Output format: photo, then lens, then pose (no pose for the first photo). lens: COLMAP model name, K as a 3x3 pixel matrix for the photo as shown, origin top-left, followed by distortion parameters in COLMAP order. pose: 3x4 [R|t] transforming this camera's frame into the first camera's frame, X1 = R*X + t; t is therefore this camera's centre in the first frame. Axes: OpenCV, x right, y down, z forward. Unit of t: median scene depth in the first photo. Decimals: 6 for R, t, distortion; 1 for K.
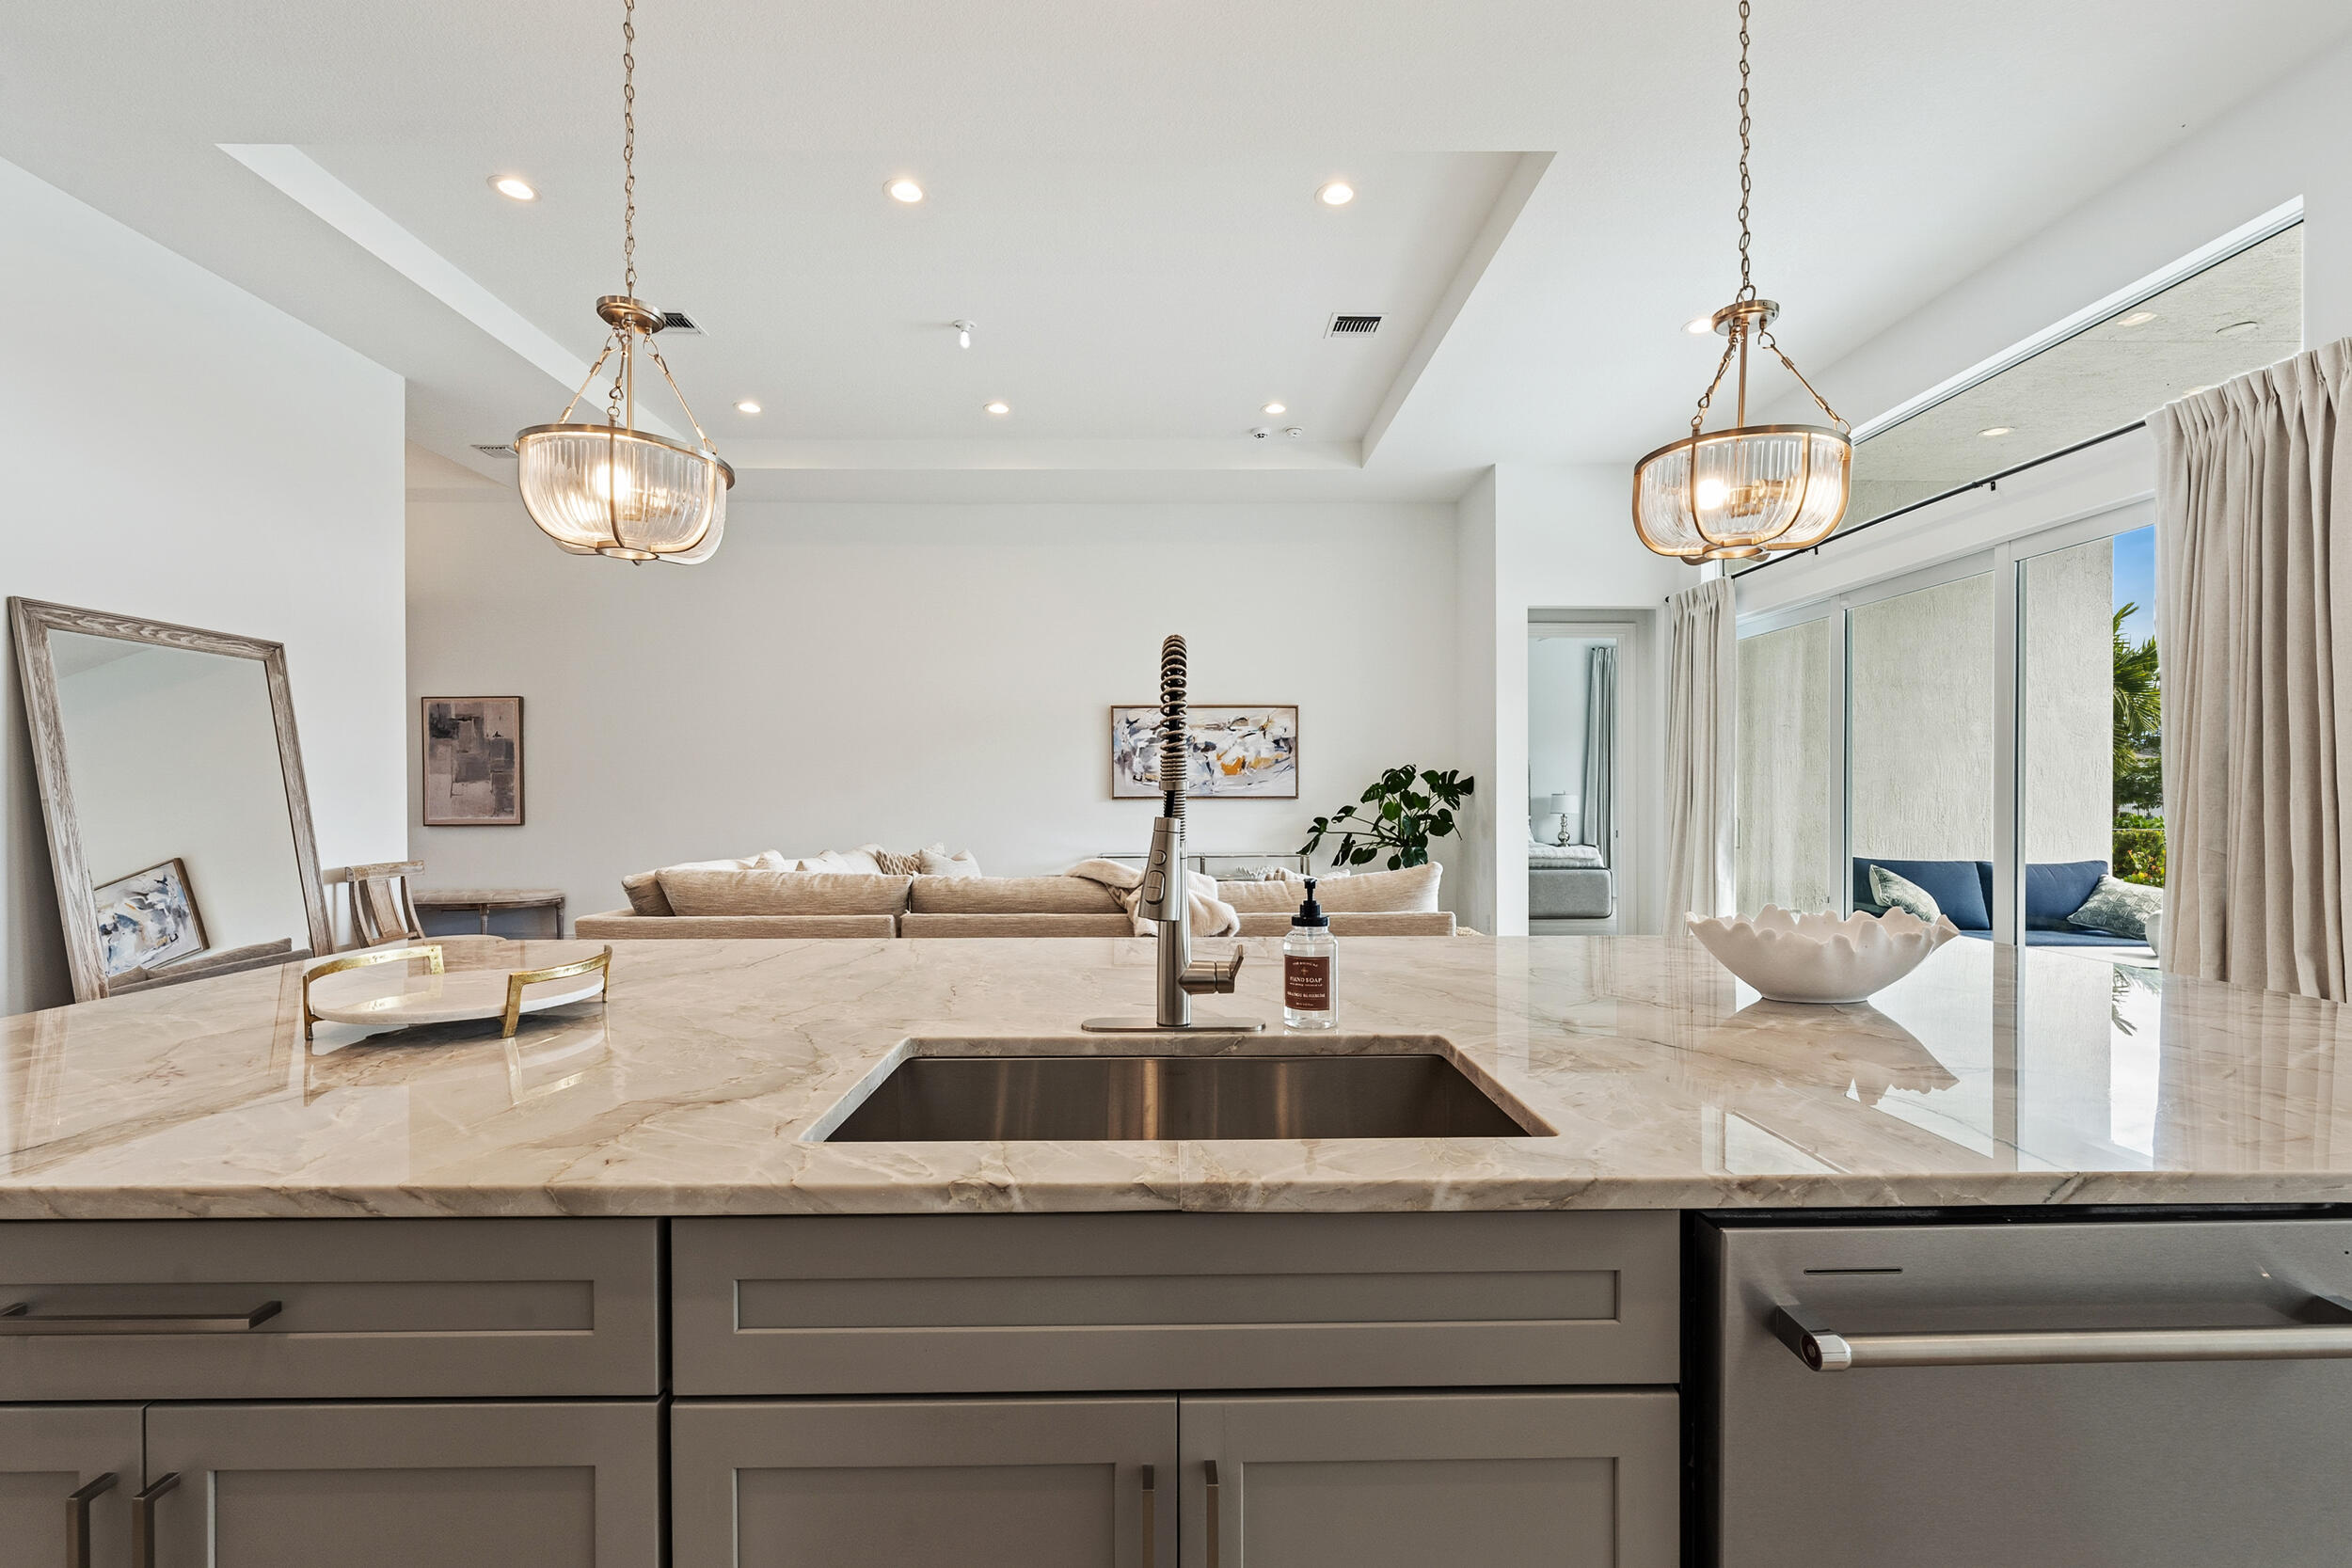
lens RADIAL K [[964.3, 0, 1169.6], [0, 964.3, 792.3], [0, 0, 1]] dist [-0.000275, 0.000682]
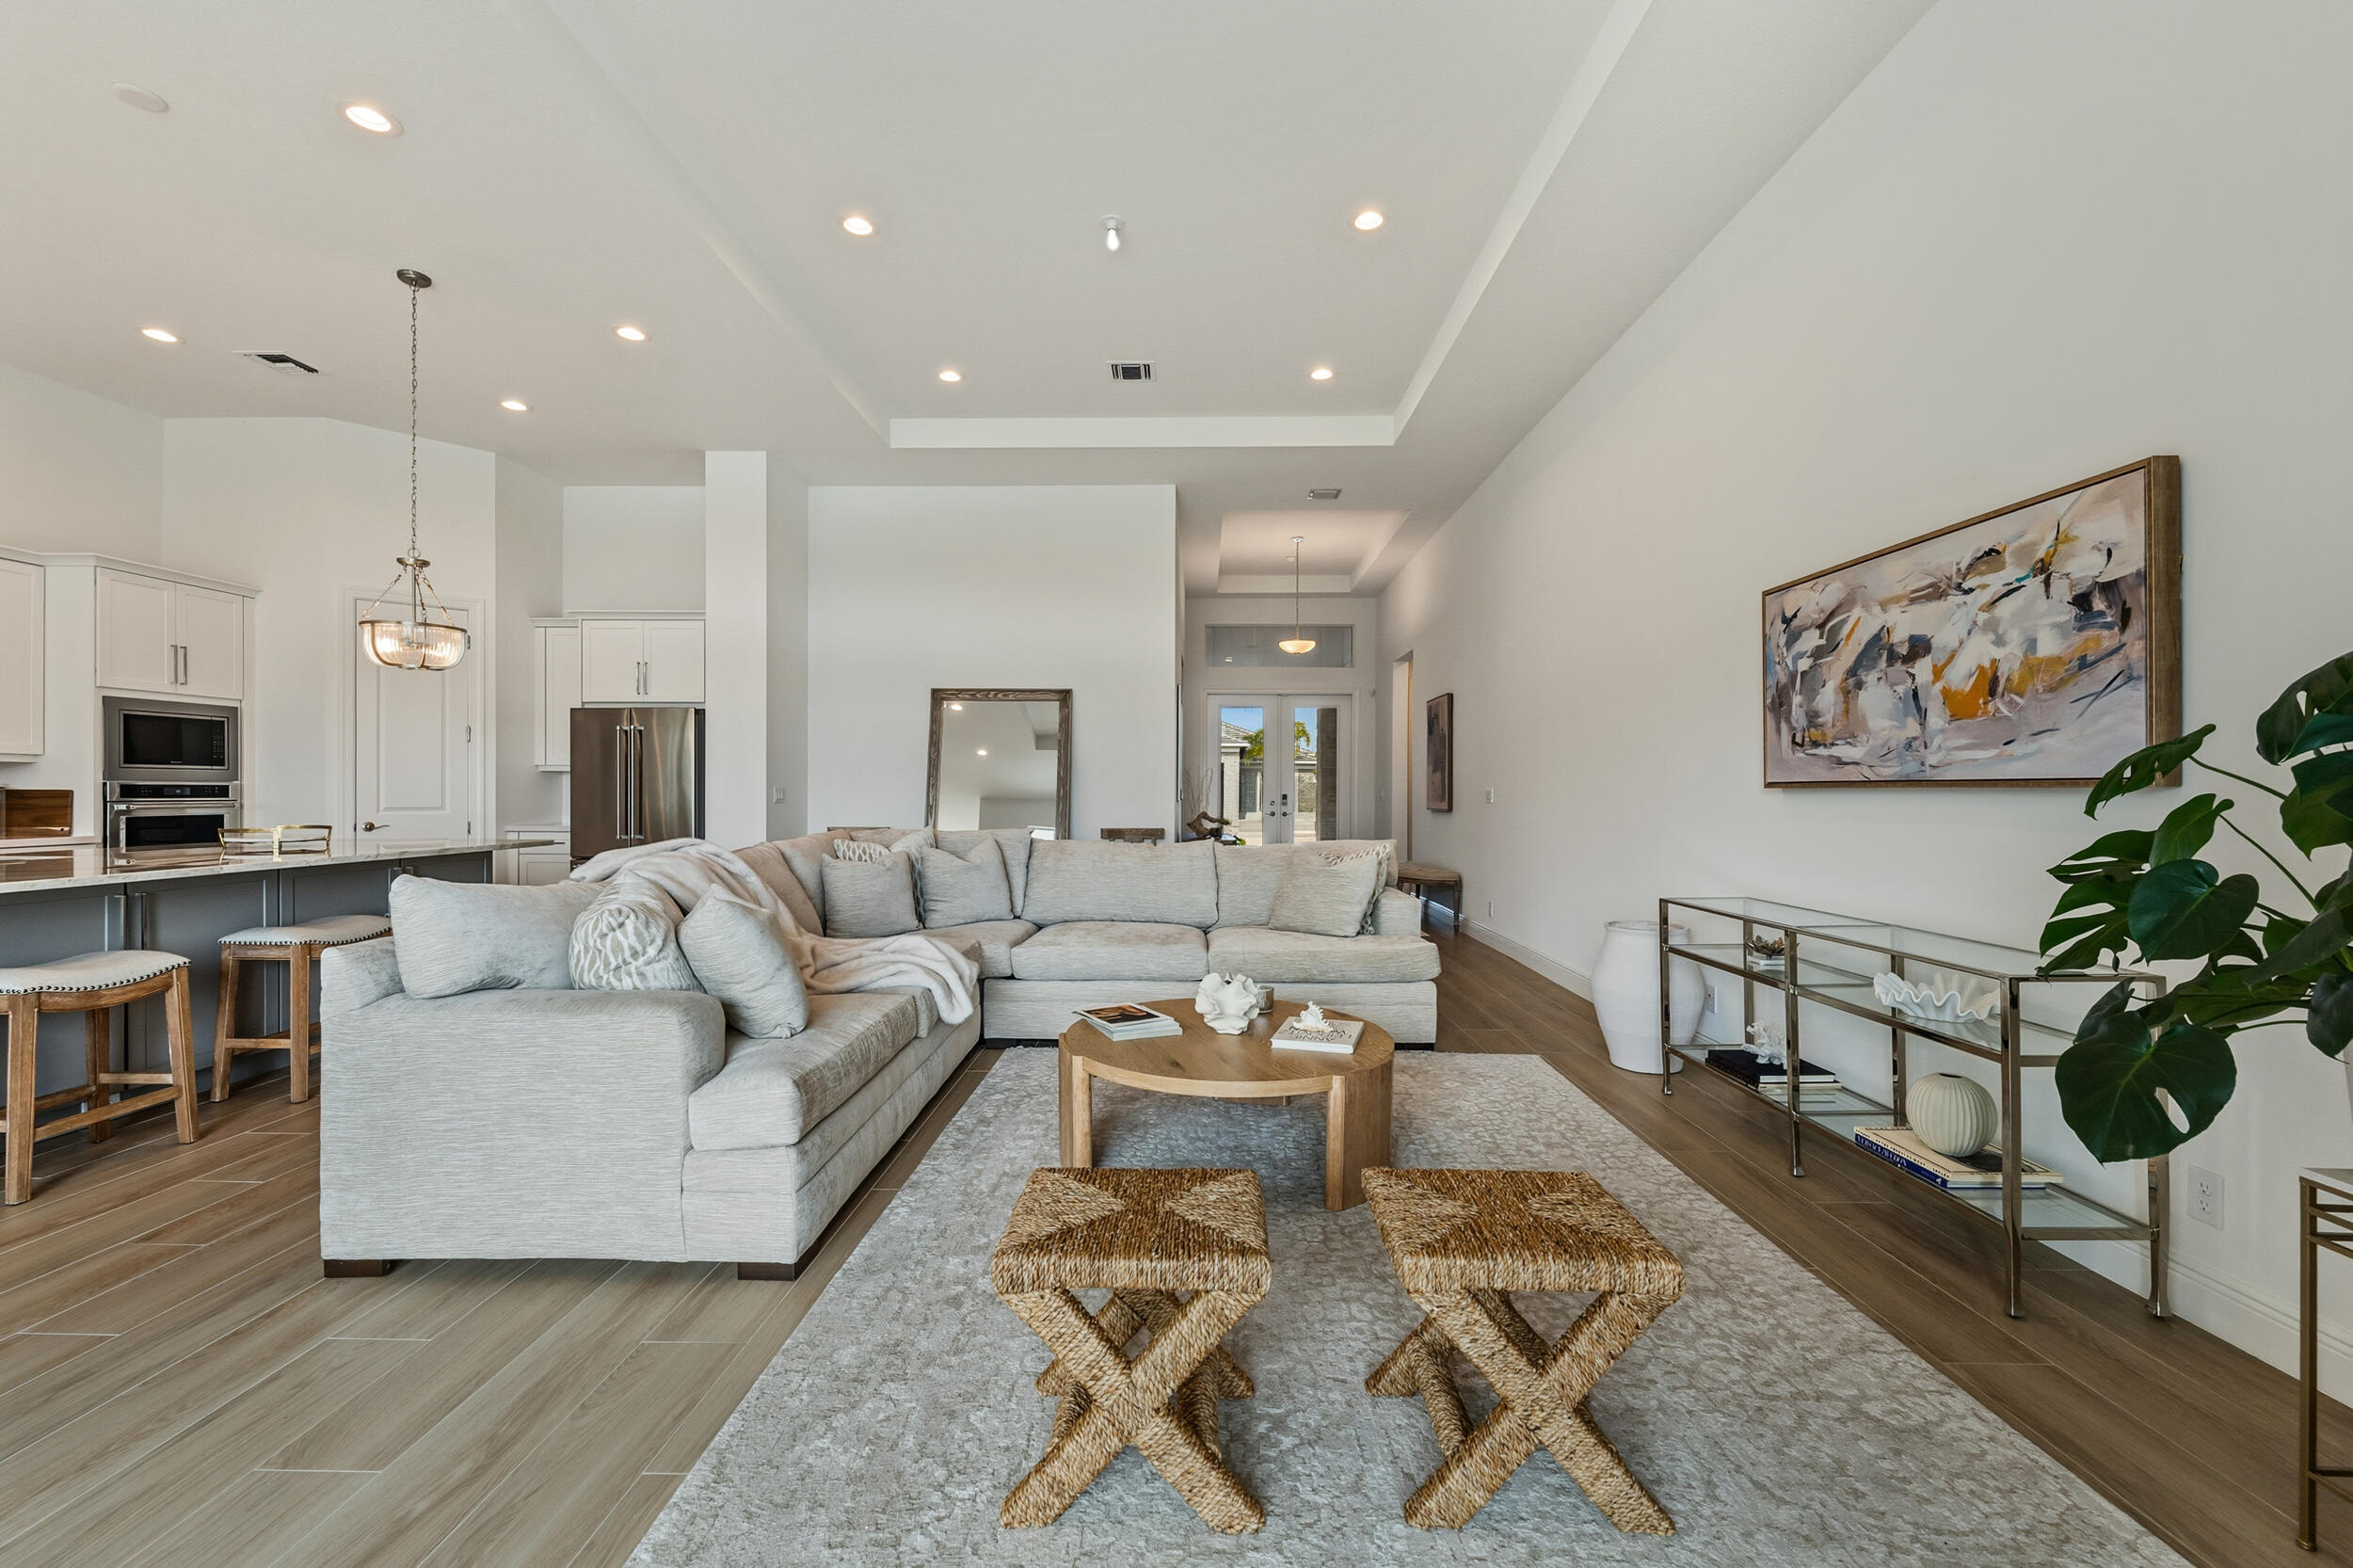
lens RADIAL K [[964.8, 0, 1172.0], [0, 964.8, 790.7], [0, 0, 1]] dist [-0.000275, 0.000682]
pose [[-0.022099, 0.002718, -0.999752, 0.423810], [-0.001638, 0.999995, 0.002755, 0.007849], [0.999754, 0.001698, -0.022094, 0.718030]]
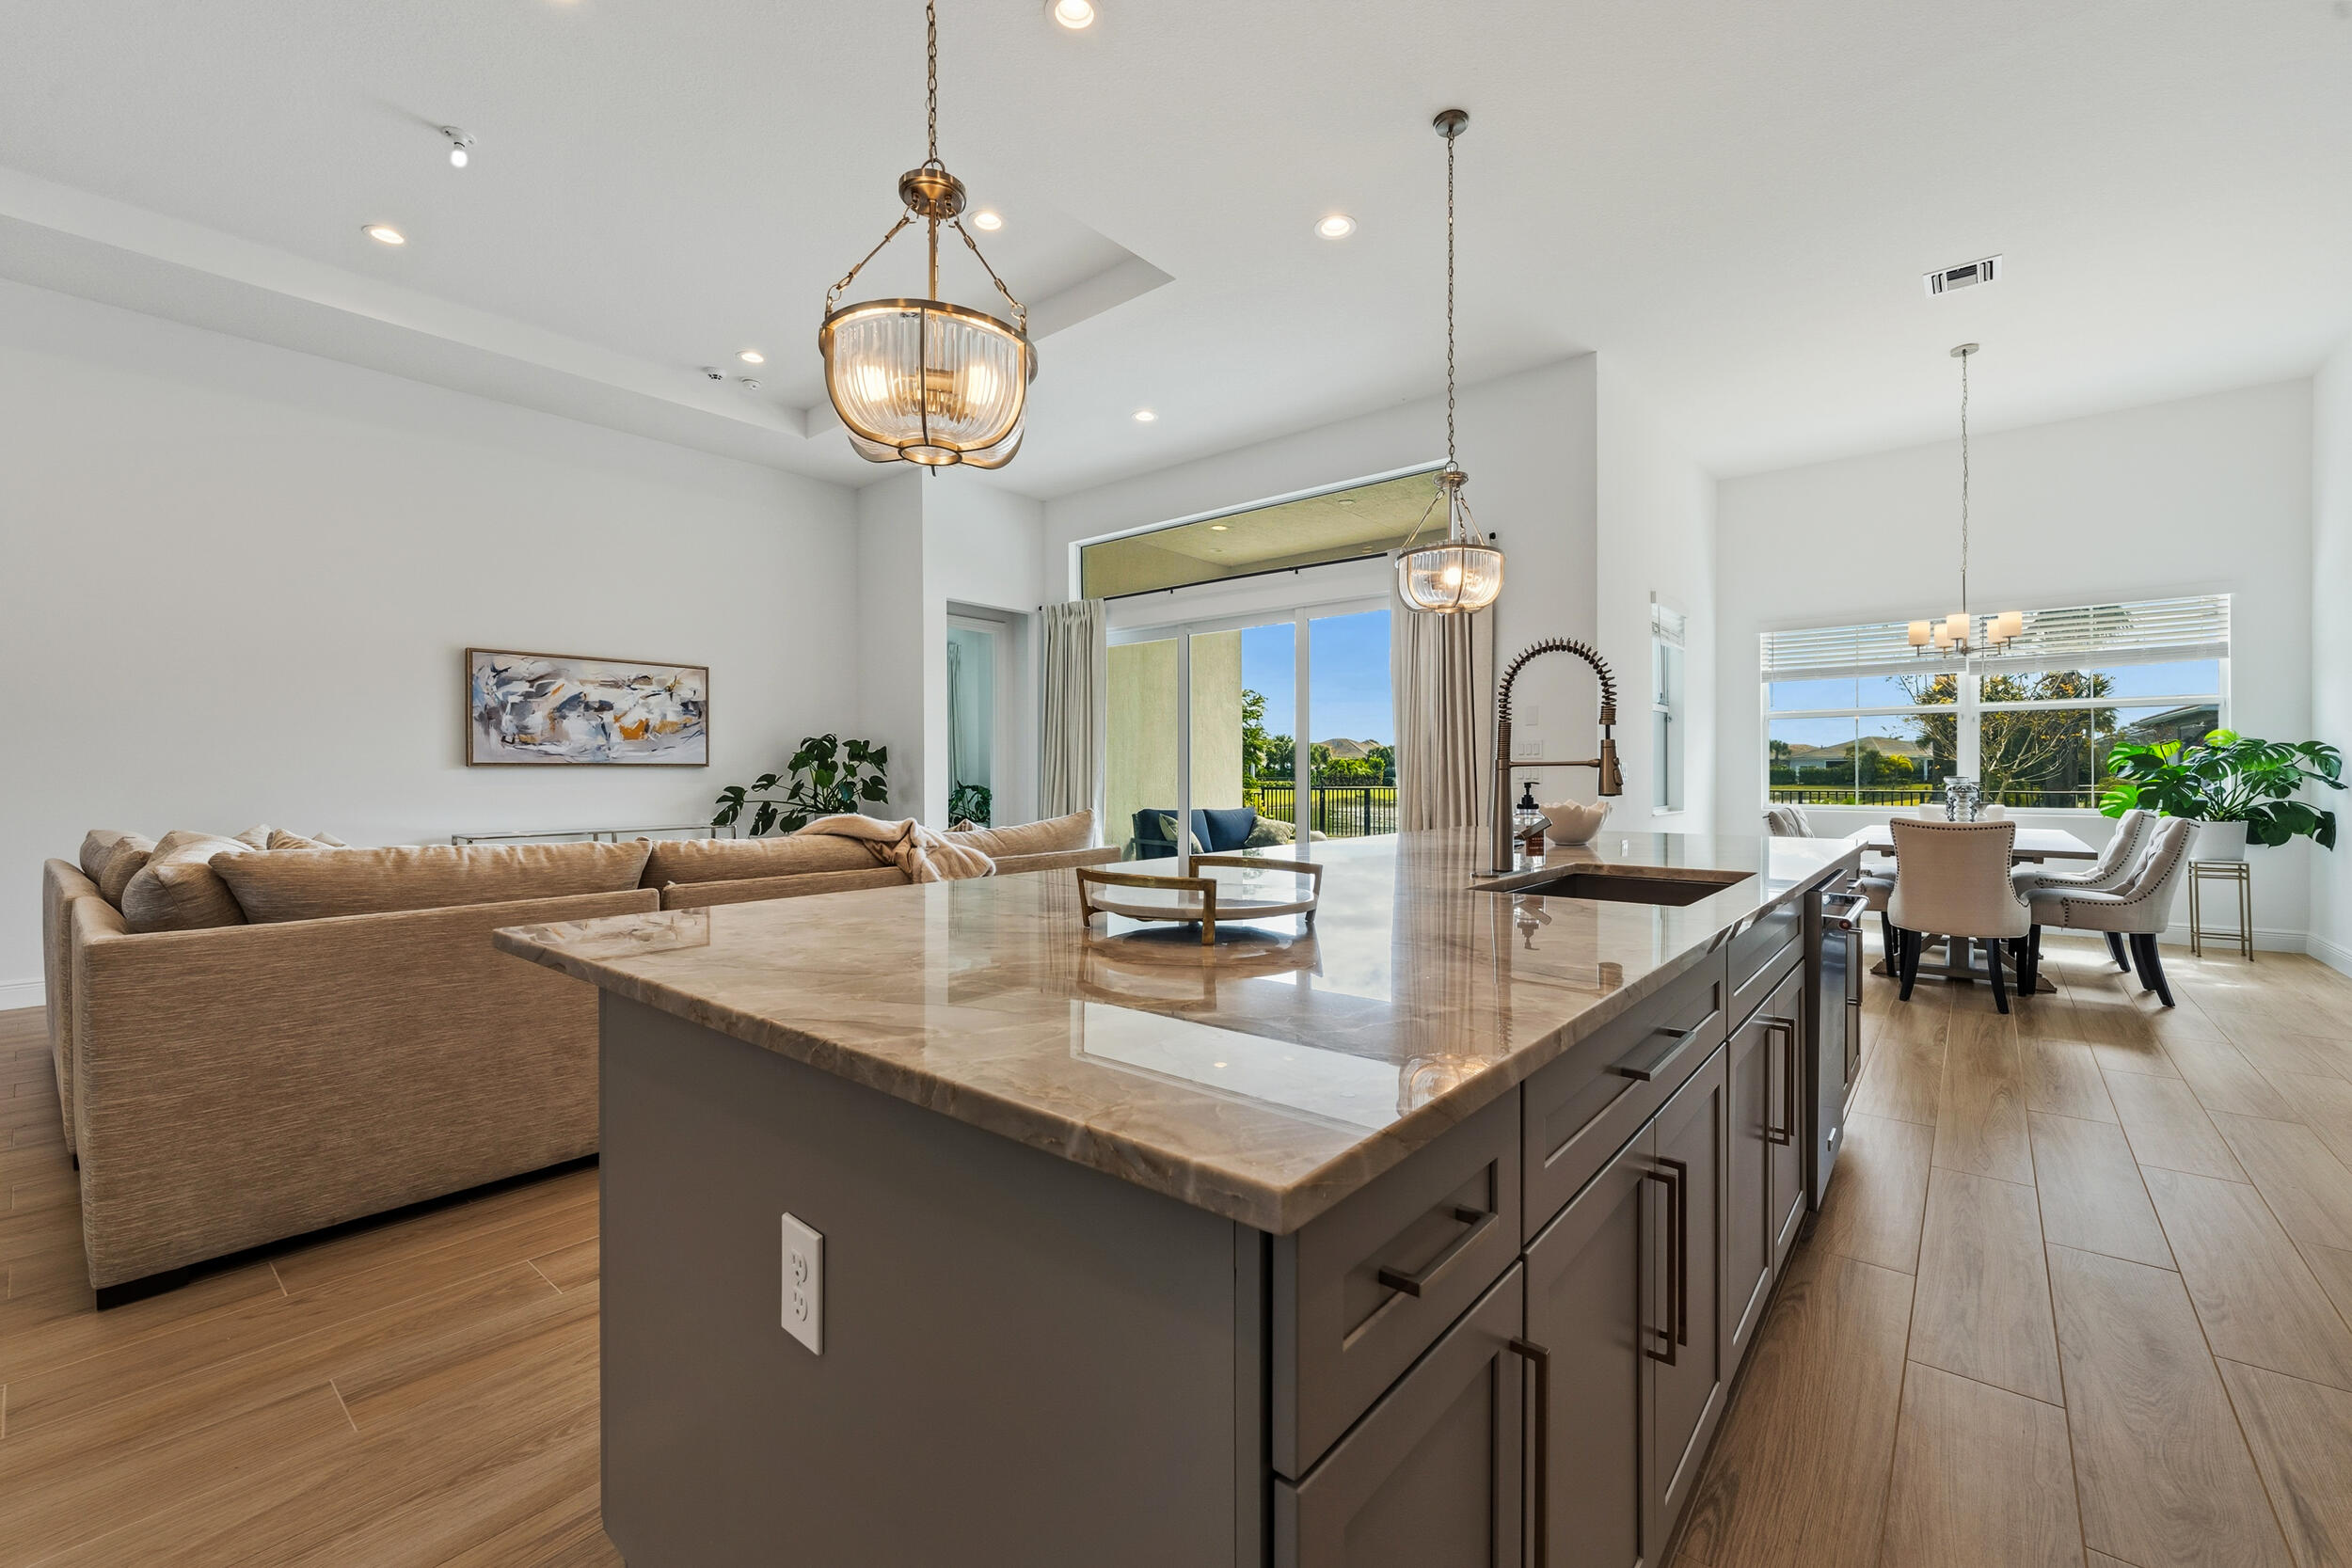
lens RADIAL K [[964.3, 0, 1165.8], [0, 964.3, 772.4], [0, 0, 1]] dist [-0.000275, 0.000682]
pose [[0.653681, 0.001652, 0.756768, -0.285536], [-0.001613, 0.999998, -0.000790, 0.012143], [-0.756768, -0.000705, 0.653683, 0.050581]]
